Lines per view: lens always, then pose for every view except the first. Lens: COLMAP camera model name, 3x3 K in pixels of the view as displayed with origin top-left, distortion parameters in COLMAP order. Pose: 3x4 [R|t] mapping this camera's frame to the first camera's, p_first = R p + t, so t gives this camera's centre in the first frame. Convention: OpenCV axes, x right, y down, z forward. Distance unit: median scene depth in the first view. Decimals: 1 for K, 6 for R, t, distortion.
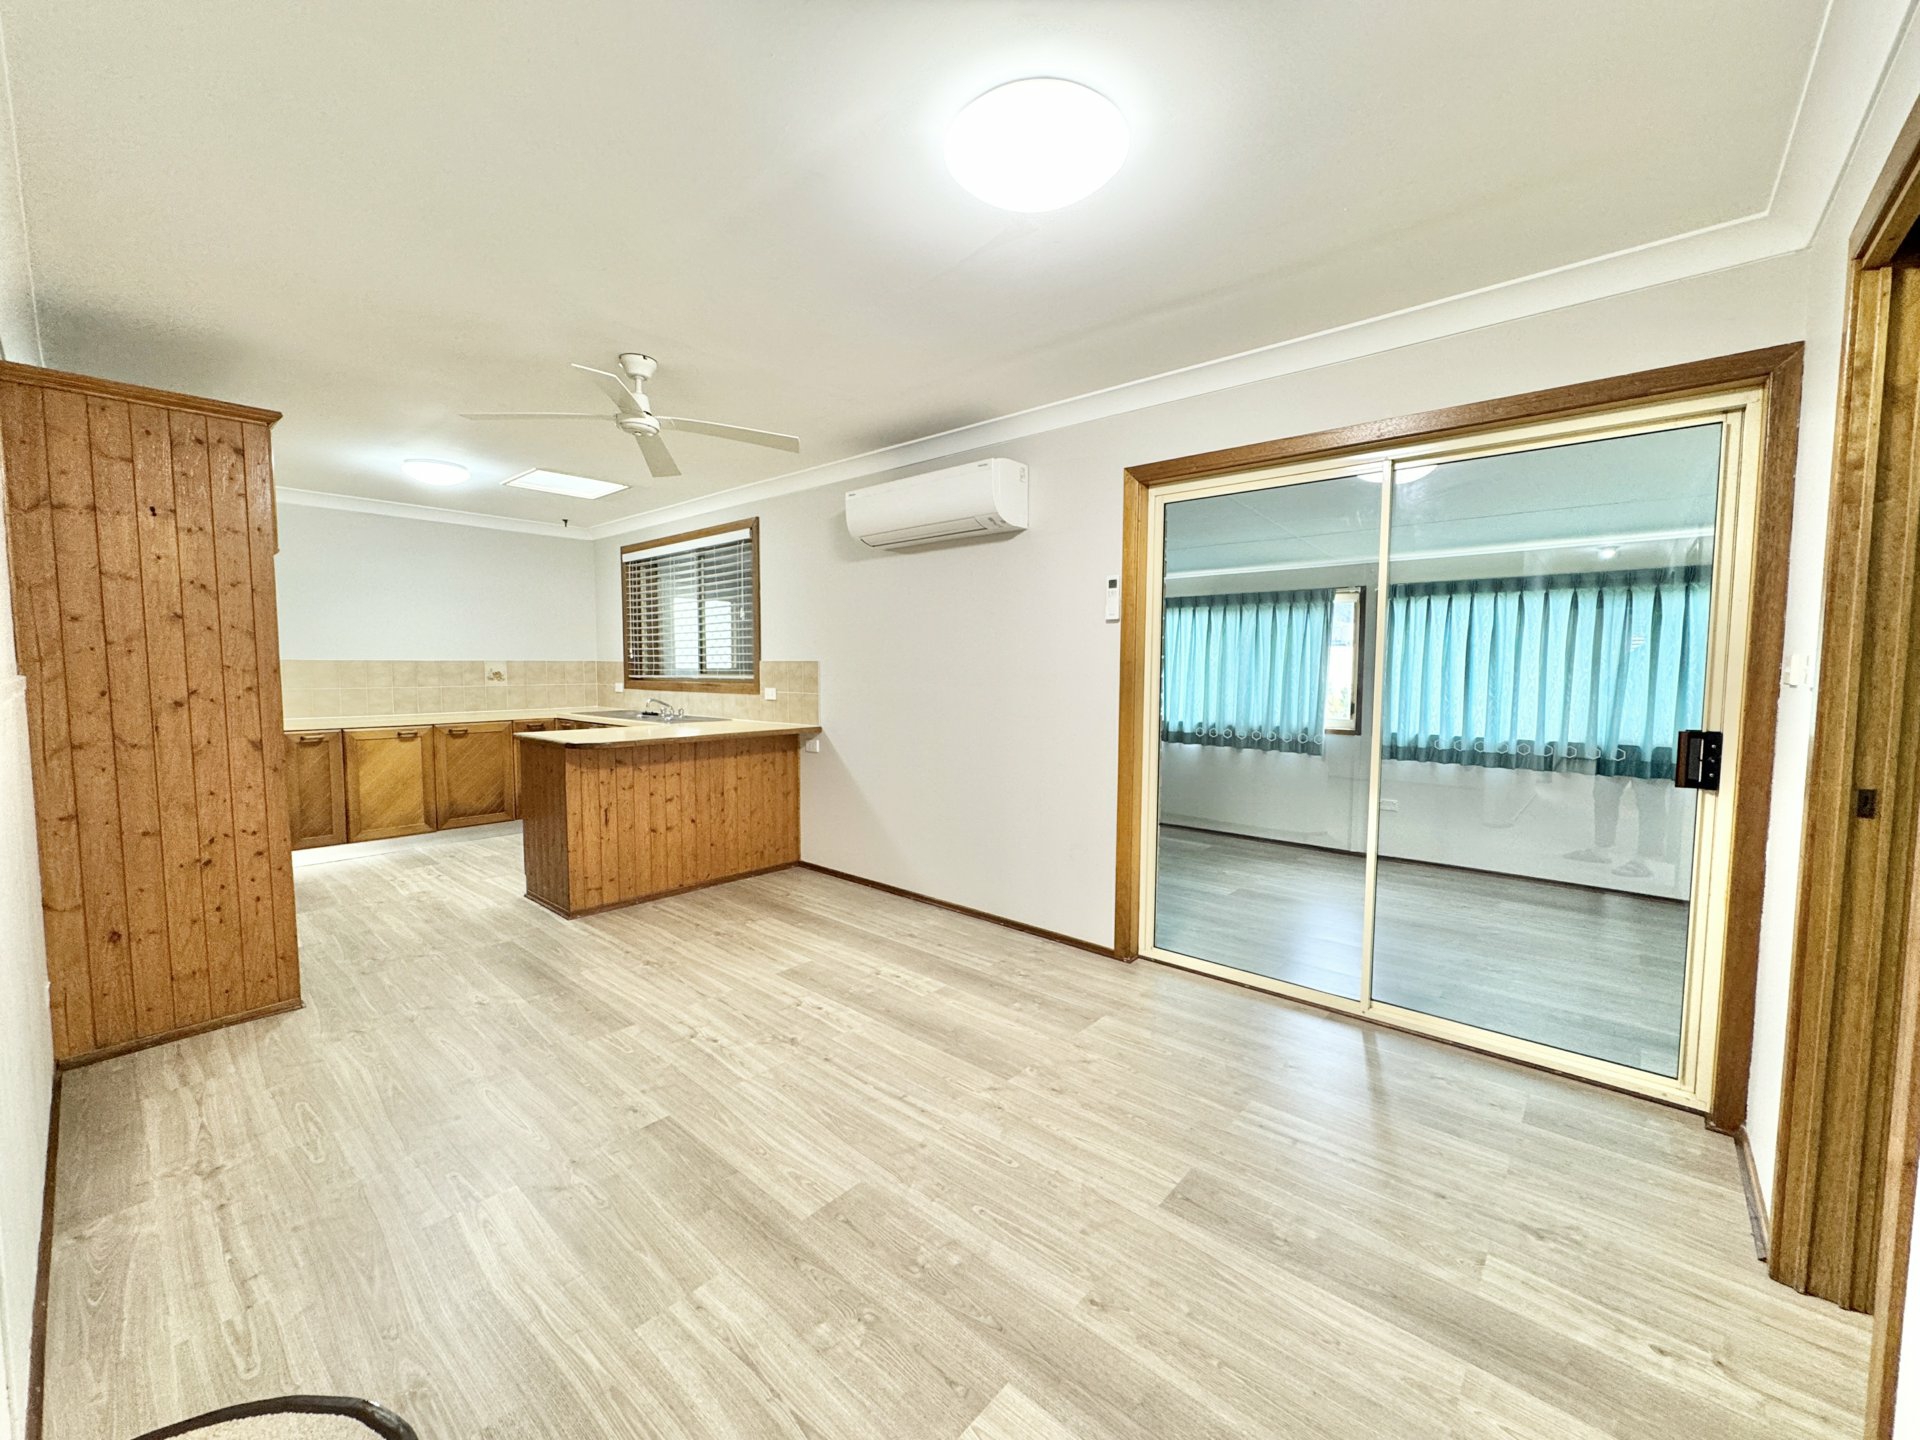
lens RADIAL K [[764.0, 0, 960.0], [0, 764.0, 720.0], [0, 0, 1]] dist [-0.001009, 0.000100]
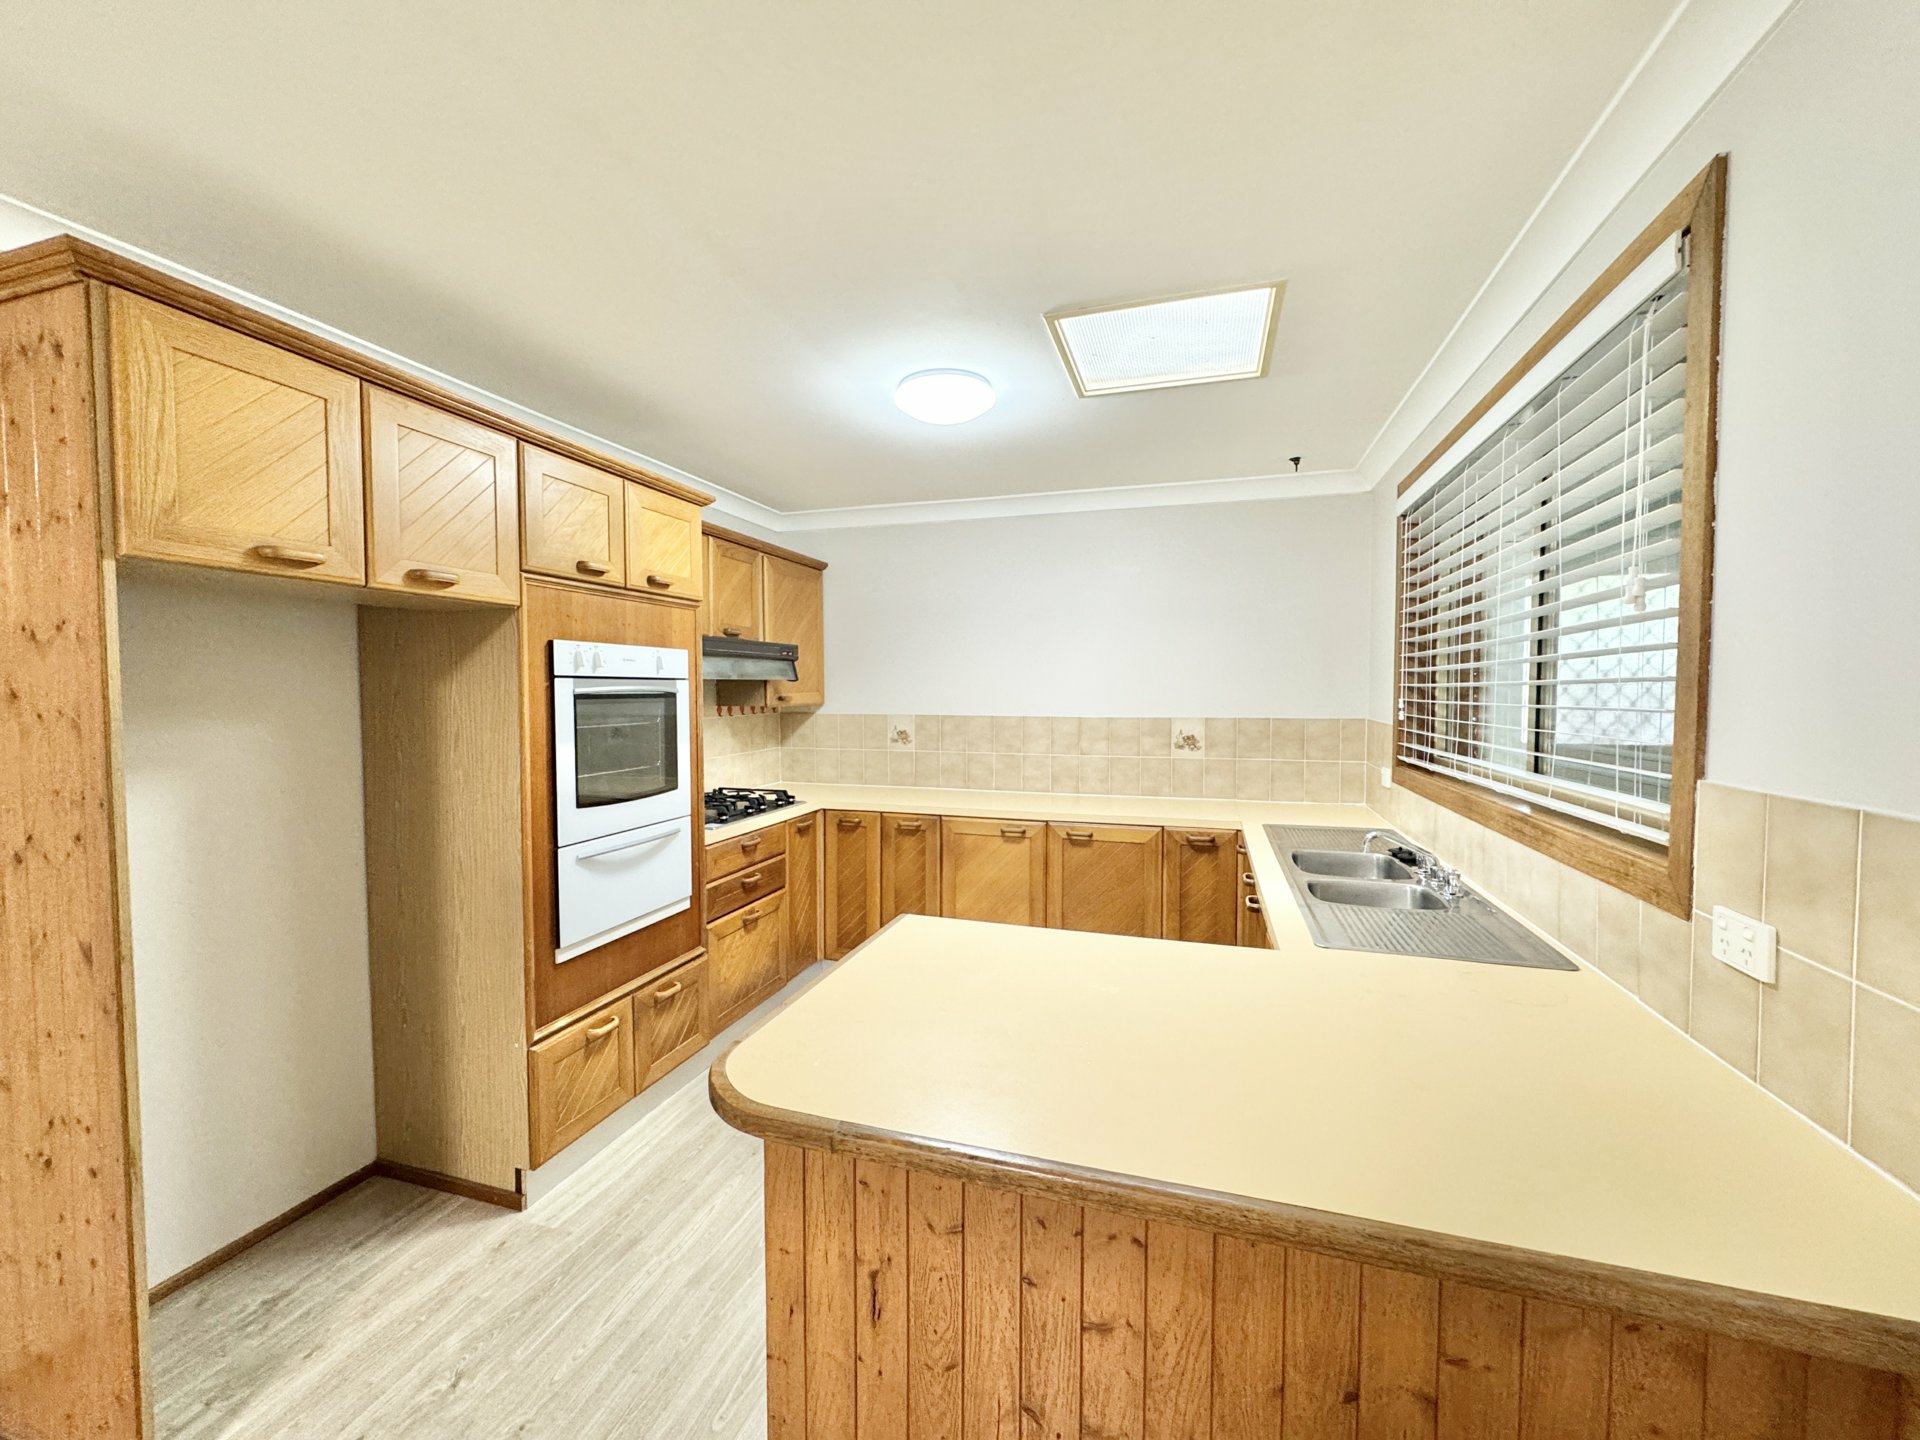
lens RADIAL K [[764.0, 0, 960.0], [0, 764.0, 720.0], [0, 0, 1]] dist [-0.001009, 0.000100]
pose [[0.400458, 0.033686, -0.915696, -0.142270], [-0.063271, 0.997955, 0.009042, -0.084754], [0.914128, 0.054316, 0.401771, 0.710402]]
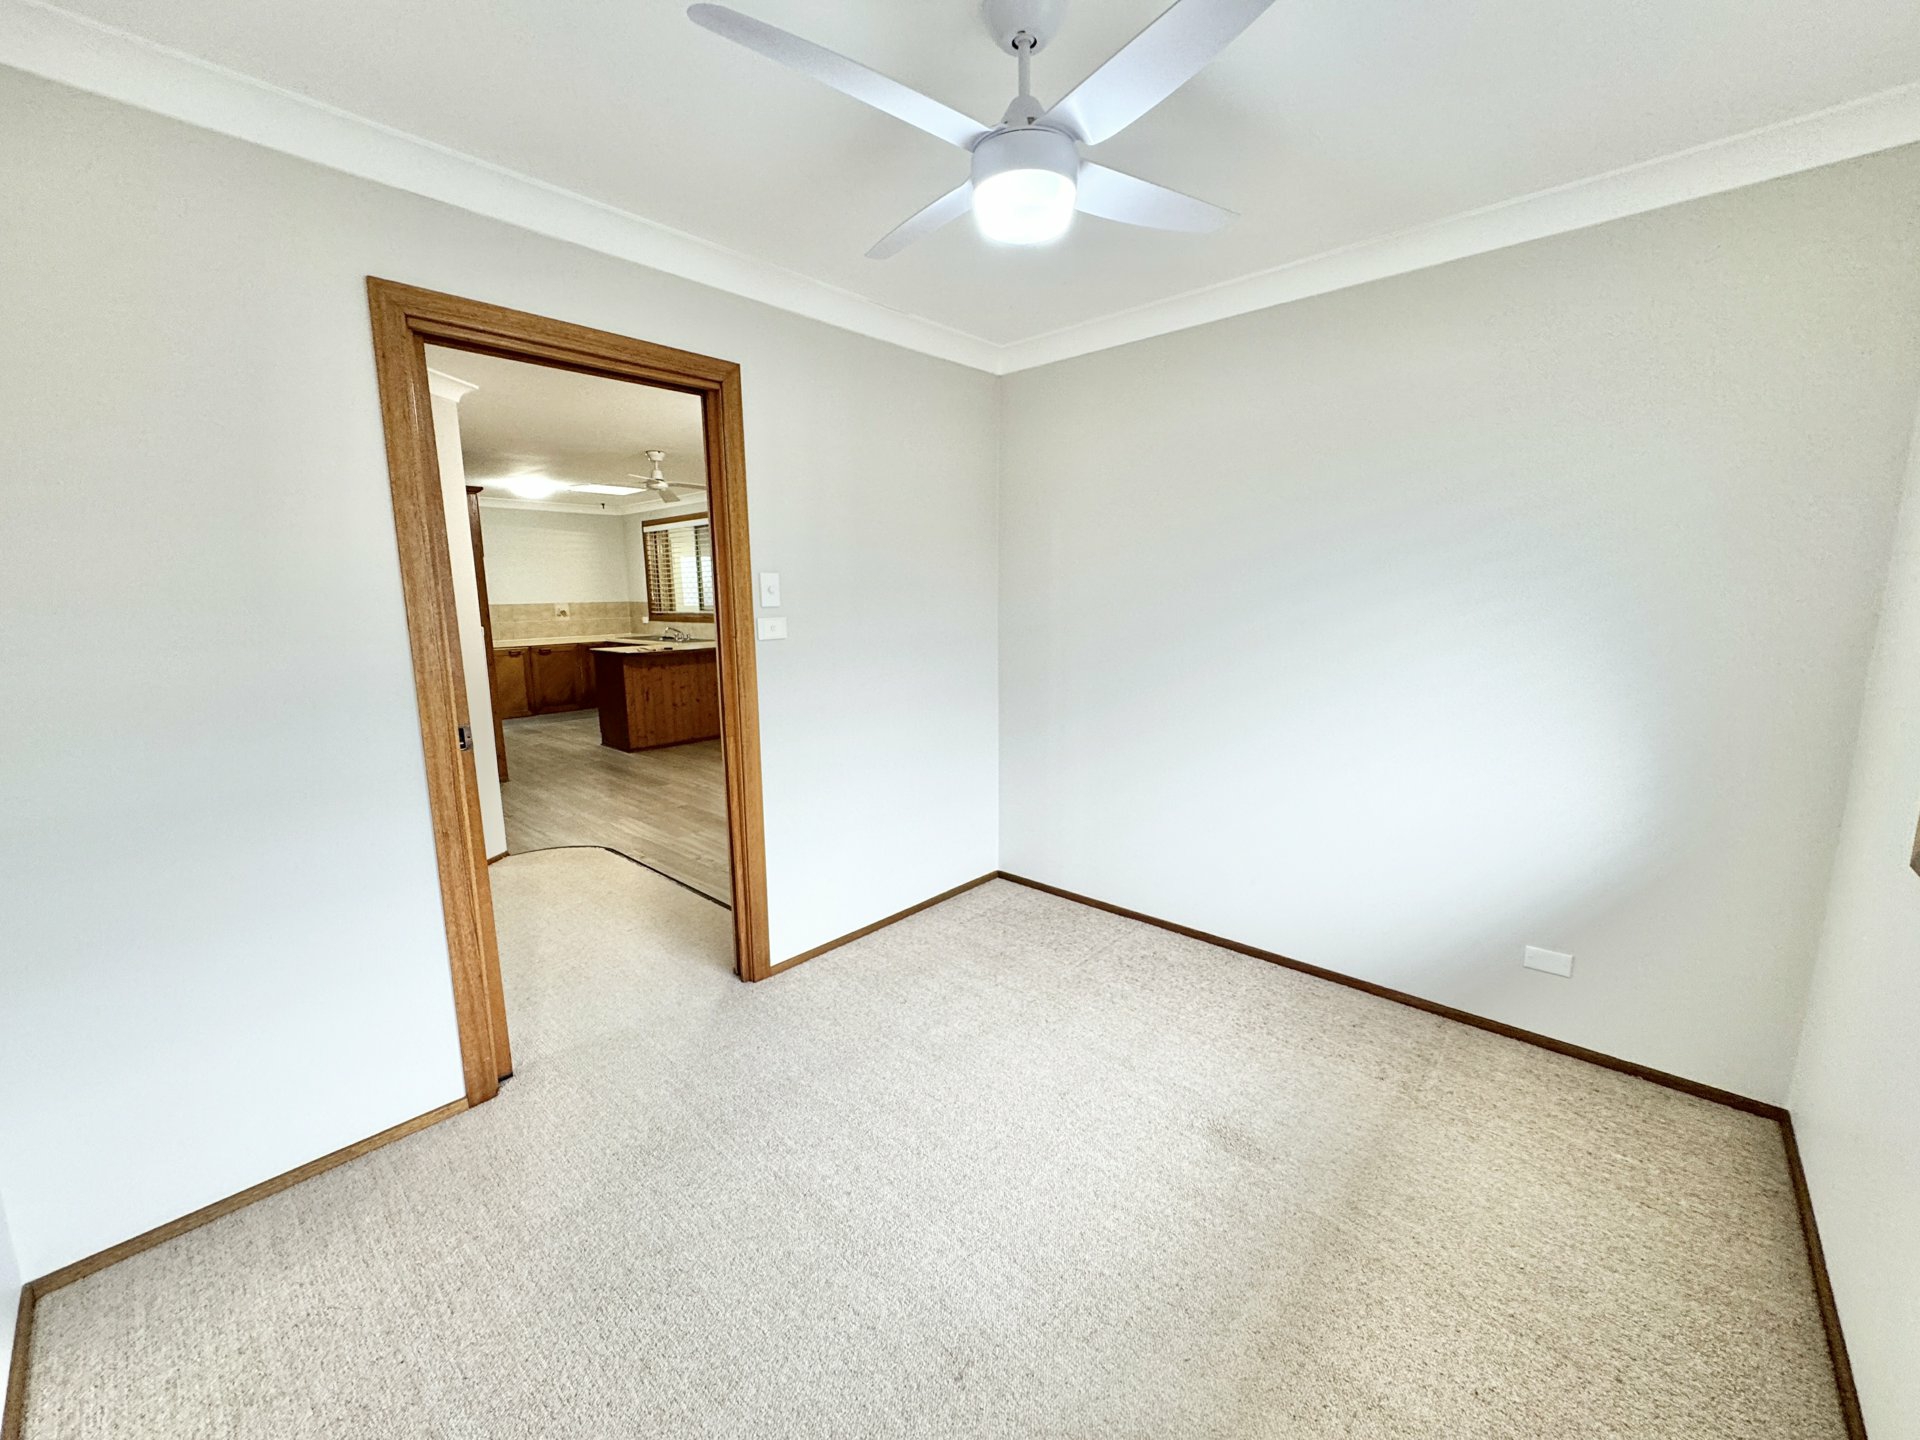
lens RADIAL K [[764.0, 0, 960.0], [0, 764.0, 720.0], [0, 0, 1]] dist [-0.001009, 0.000100]
pose [[0.999771, -0.011556, -0.017996, 0.220047], [0.013210, 0.995420, 0.094684, 0.021097], [0.016819, -0.094900, 0.995345, -0.570368]]
